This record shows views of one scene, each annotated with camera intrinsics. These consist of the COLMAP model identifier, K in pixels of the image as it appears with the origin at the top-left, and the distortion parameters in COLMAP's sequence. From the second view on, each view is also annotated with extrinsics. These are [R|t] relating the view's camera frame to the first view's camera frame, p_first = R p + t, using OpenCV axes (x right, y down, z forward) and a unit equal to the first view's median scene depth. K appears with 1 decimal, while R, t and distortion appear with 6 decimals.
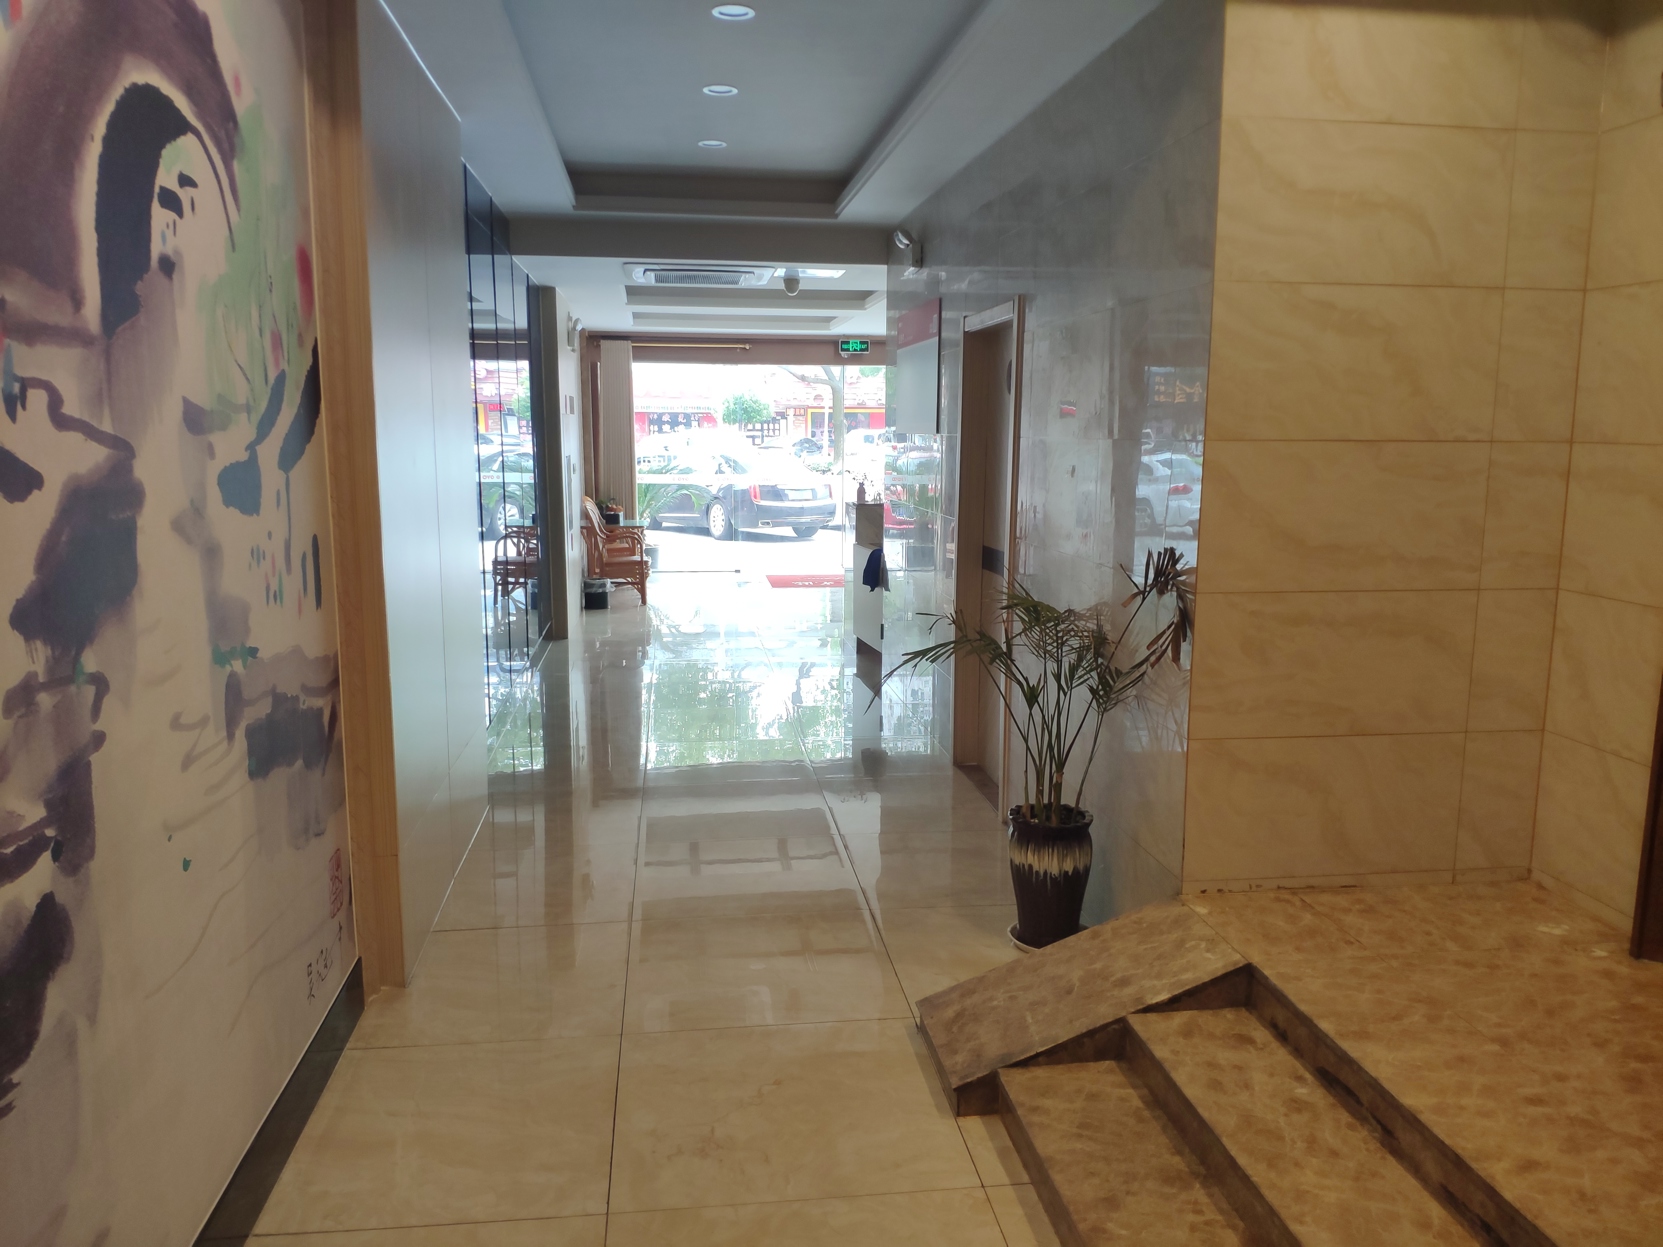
lens RADIAL K [[1283.6, 0, 830.9], [0, 1283.6, 553.3], [0, 0, 1]] dist [-0.004784, -0.060290]
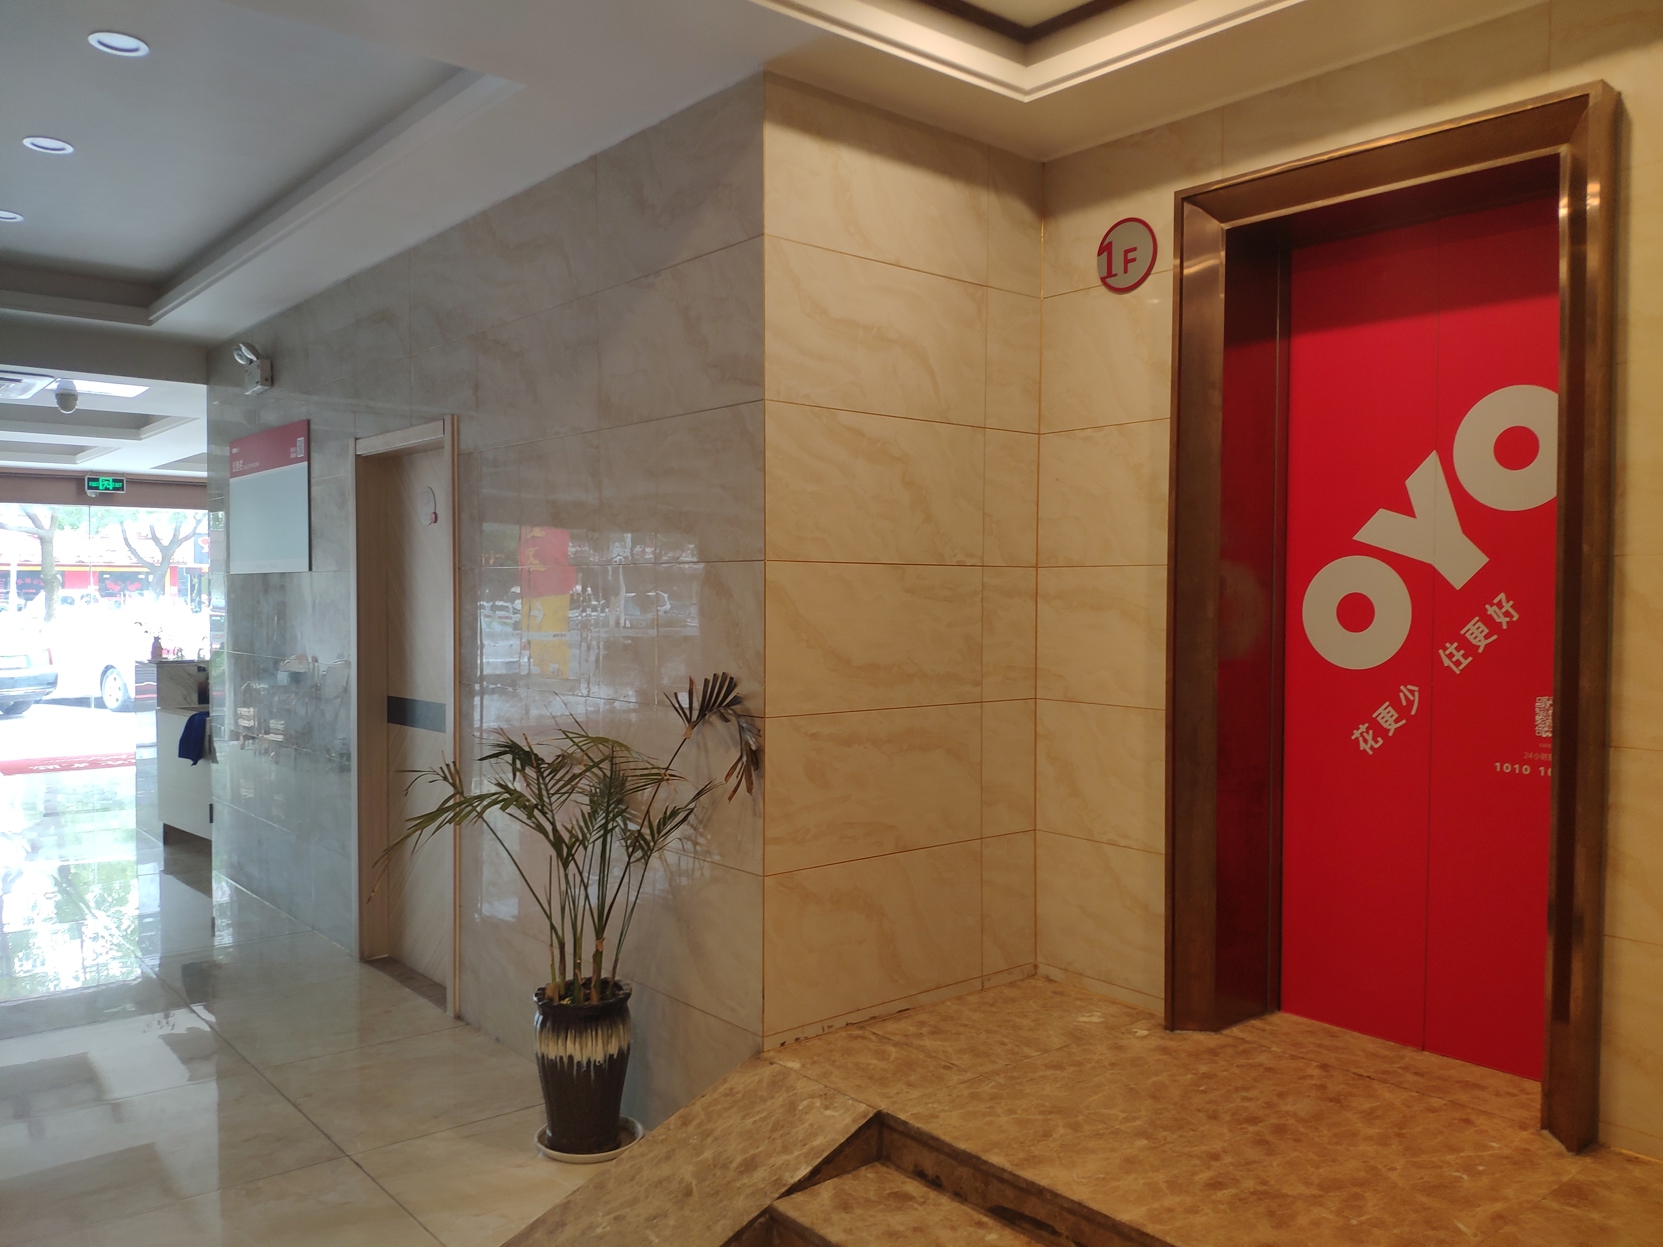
lens RADIAL K [[1265.1, 0, 830.8], [0, 1265.1, 571.1], [0, 0, 1]] dist [0.096413, -0.222450]
pose [[0.835064, 0.007630, 0.550101, -0.190385], [0.054135, 0.993912, -0.095965, 0.014381], [-0.547484, 0.109916, 0.829566, 0.176705]]
